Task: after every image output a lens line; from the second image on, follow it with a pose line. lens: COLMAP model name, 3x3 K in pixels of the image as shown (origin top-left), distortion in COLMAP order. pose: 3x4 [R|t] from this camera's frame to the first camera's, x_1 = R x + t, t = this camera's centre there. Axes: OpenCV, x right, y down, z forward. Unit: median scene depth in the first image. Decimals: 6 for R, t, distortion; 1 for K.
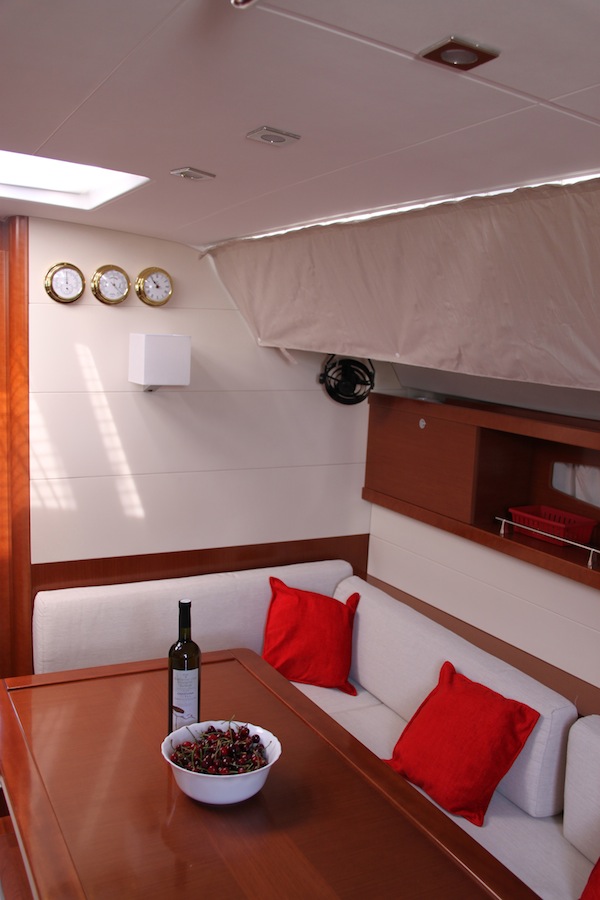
lens RADIAL K [[881.0, 0, 300.0], [0, 881.0, 450.0], [0, 0, 1]] dist [-0.073227, 0.005158]
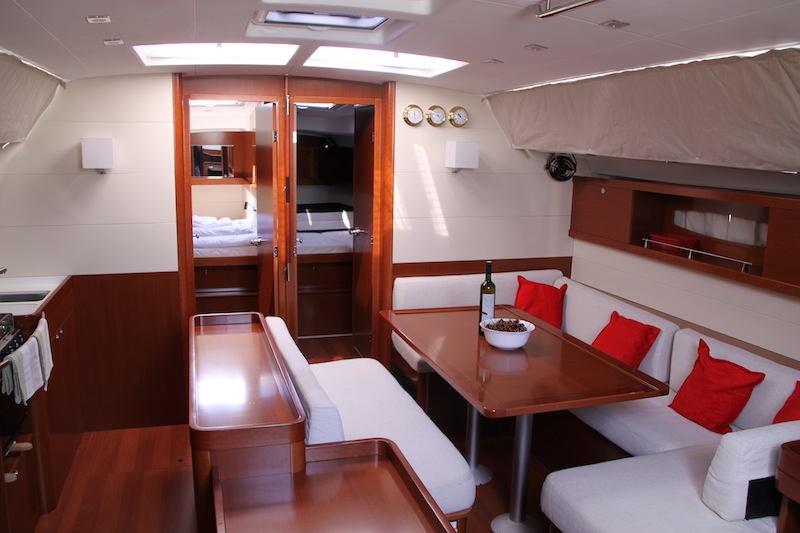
lens RADIAL K [[664.6, 0, 400.0], [0, 664.6, 266.5], [0, 0, 1]] dist [-0.186648, 0.138631]
pose [[0.986391, 0.011986, -0.163981, -0.056018], [-0.007166, 0.999525, 0.029959, 0.096127], [0.164262, -0.028377, 0.986008, -0.432429]]
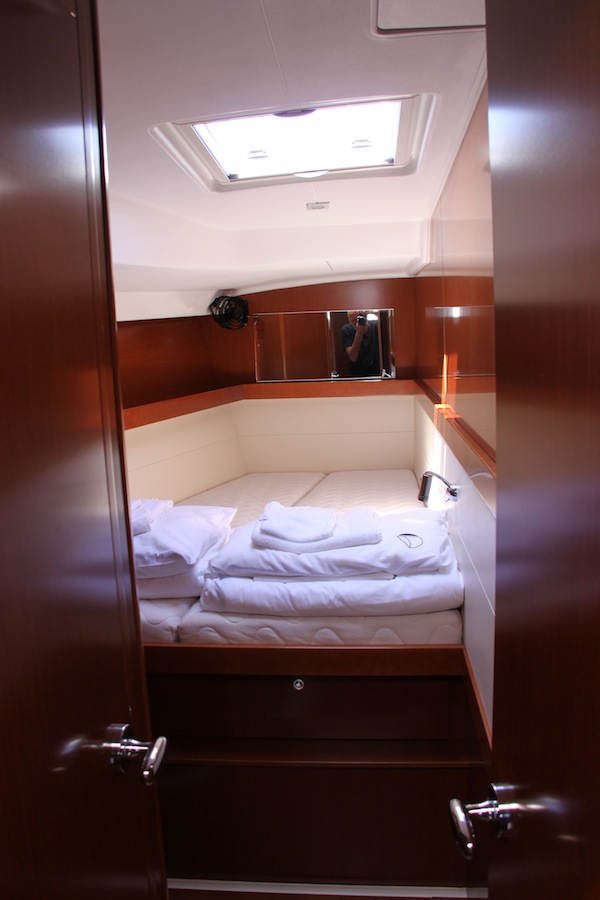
lens RADIAL K [[747.7, 0, 300.0], [0, 747.7, 450.0], [0, 0, 1]] dist [-0.186648, 0.138631]
pose [[0.849451, 0.016472, -0.527411, -0.575764], [-0.009979, 0.999835, 0.015155, -0.065188], [0.527574, -0.007611, 0.849475, 0.803136]]
